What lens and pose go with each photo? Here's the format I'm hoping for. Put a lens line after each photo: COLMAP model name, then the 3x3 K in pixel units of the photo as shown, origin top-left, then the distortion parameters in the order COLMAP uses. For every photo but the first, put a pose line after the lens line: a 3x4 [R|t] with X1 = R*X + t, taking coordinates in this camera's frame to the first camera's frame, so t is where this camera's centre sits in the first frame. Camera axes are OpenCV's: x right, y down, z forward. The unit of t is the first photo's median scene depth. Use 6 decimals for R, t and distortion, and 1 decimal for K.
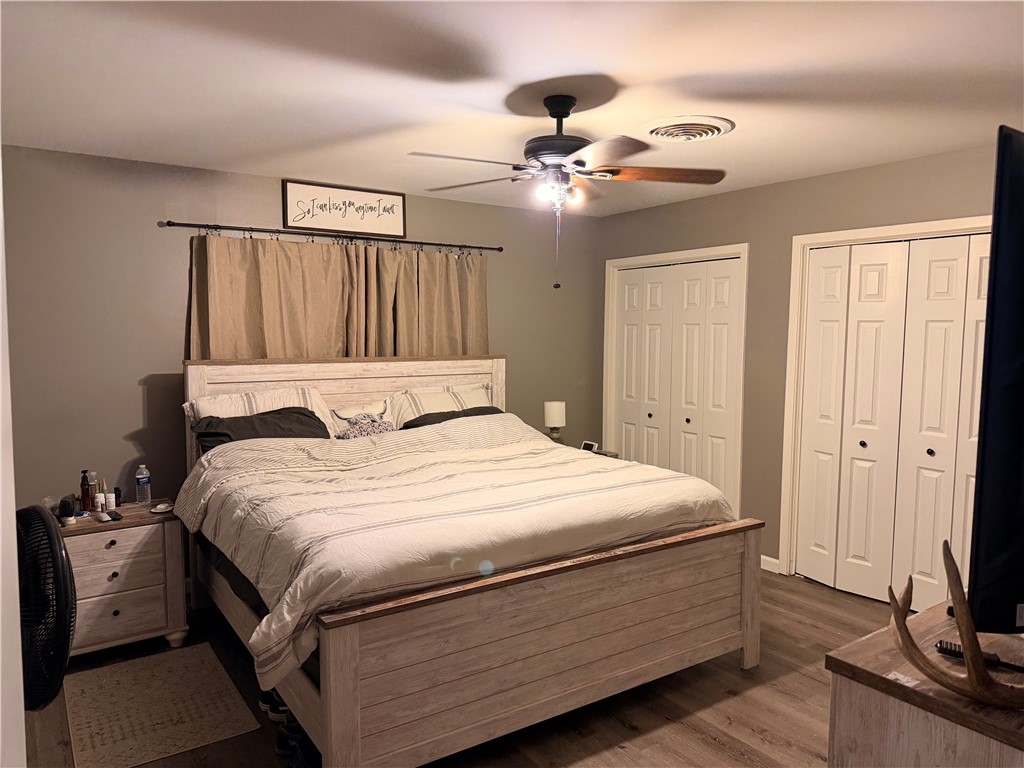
lens RADIAL K [[737.8, 0, 510.3], [0, 737.8, 393.4], [0, 0, 1]] dist [0.096978, -0.127420]
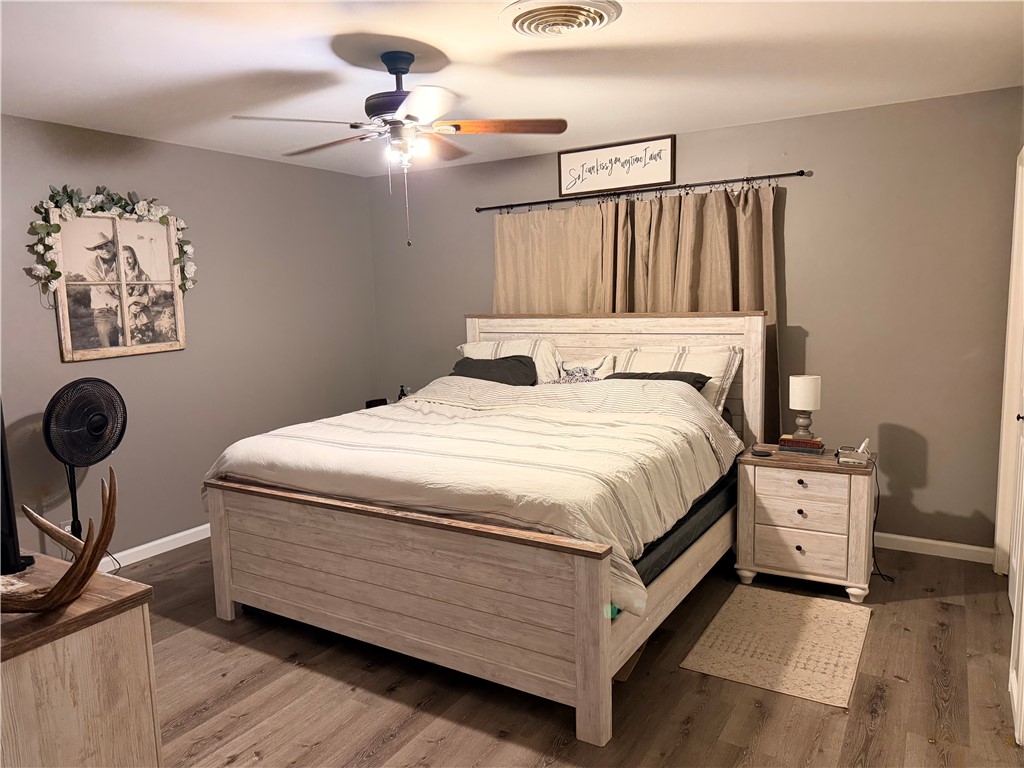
lens RADIAL K [[737.8, 0, 510.3], [0, 737.8, 393.4], [0, 0, 1]] dist [0.096978, -0.127420]
pose [[0.383841, 0.109008, -0.916942, 0.980545], [-0.051701, 0.993987, 0.096524, -0.042900], [0.921951, 0.010357, 0.387169, 0.679710]]
